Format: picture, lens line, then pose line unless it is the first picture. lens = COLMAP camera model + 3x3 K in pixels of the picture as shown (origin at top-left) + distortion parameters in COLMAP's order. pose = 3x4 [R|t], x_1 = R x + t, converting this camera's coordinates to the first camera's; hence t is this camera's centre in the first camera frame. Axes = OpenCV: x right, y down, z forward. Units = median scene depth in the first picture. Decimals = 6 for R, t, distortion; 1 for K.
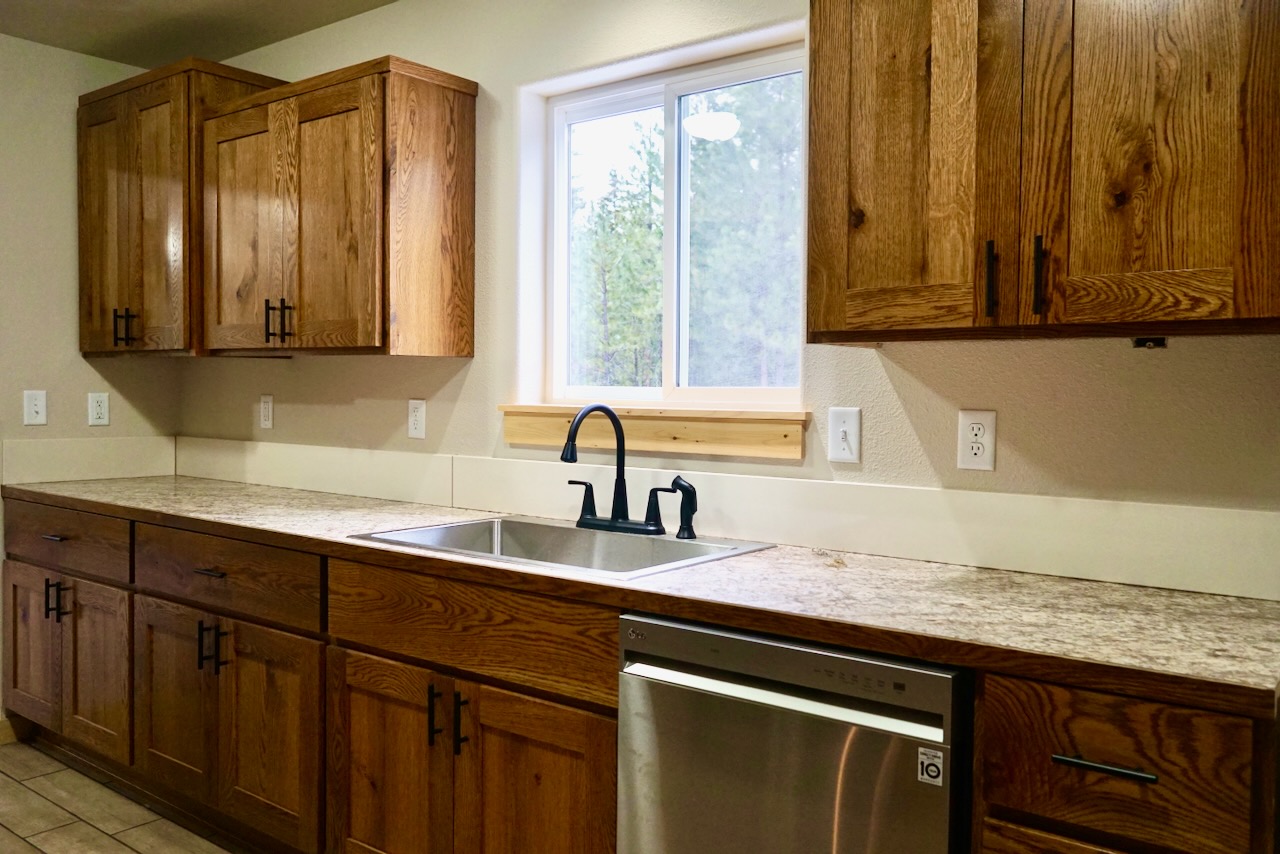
lens RADIAL K [[1041.3, 0, 635.2], [0, 1041.3, 421.9], [0, 0, 1]] dist [-0.001194, 0.007457]
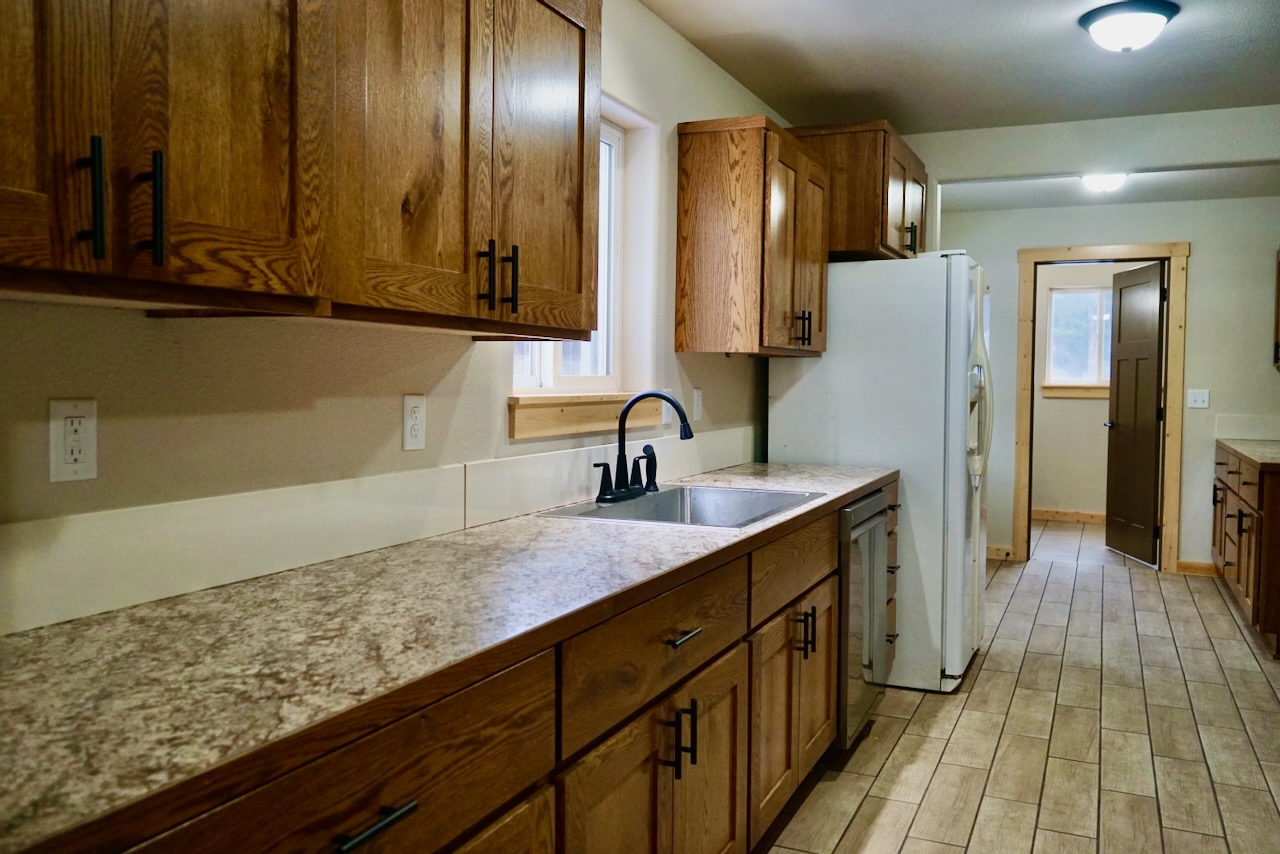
lens RADIAL K [[1021.2, 0, 640.0], [0, 1021.2, 427.0], [0, 0, 1]] dist [-0.000203, 0.001009]
pose [[-0.251170, -0.061099, 0.966013, -1.507070], [0.021051, 0.997425, 0.068559, -0.072181], [-0.967714, 0.037556, -0.249237, 1.664742]]
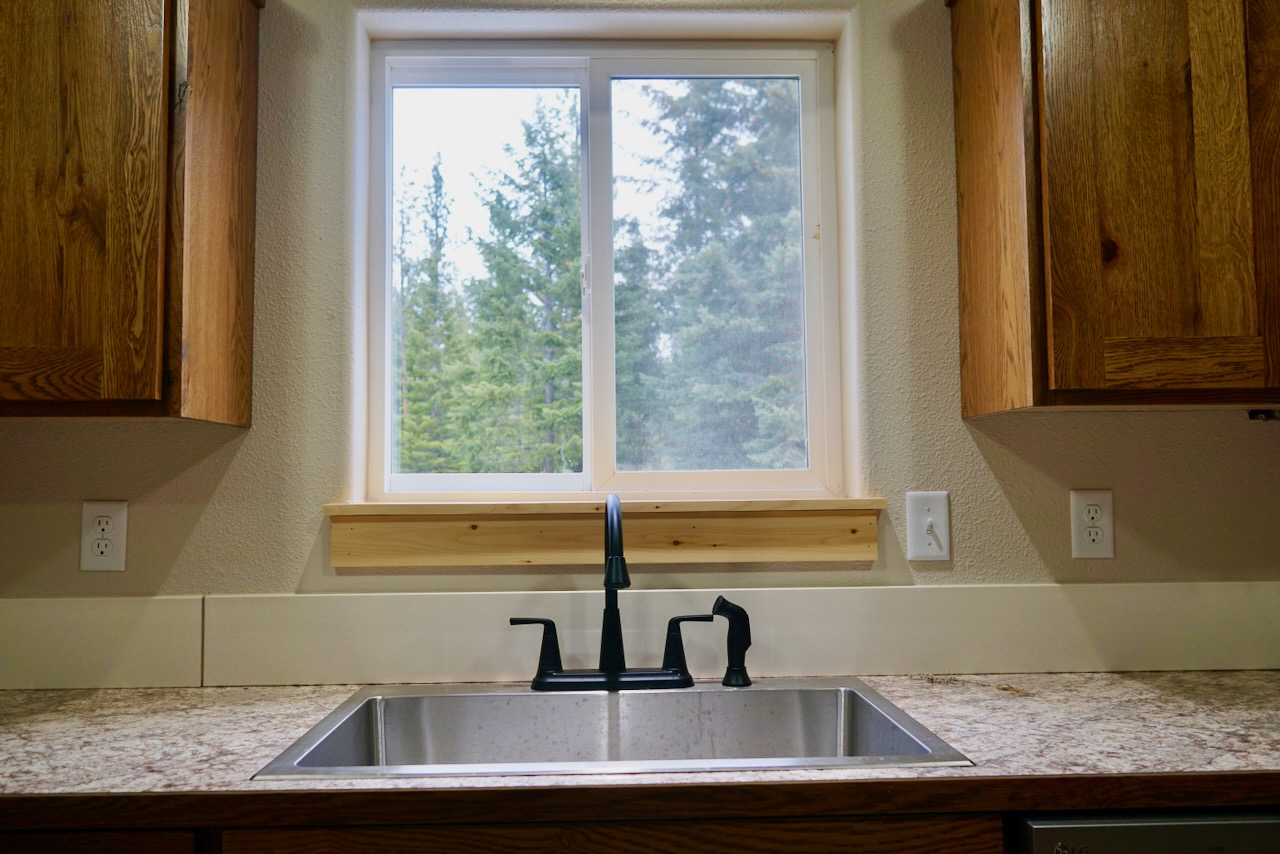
lens RADIAL K [[1041.3, 0, 635.2], [0, 1041.3, 421.9], [0, 0, 1]] dist [-0.001194, 0.007457]
pose [[0.767997, 0.023972, 0.640004, -0.568338], [0.038498, 0.995764, -0.083494, -0.010532], [-0.639295, 0.088762, 0.763821, 0.620062]]
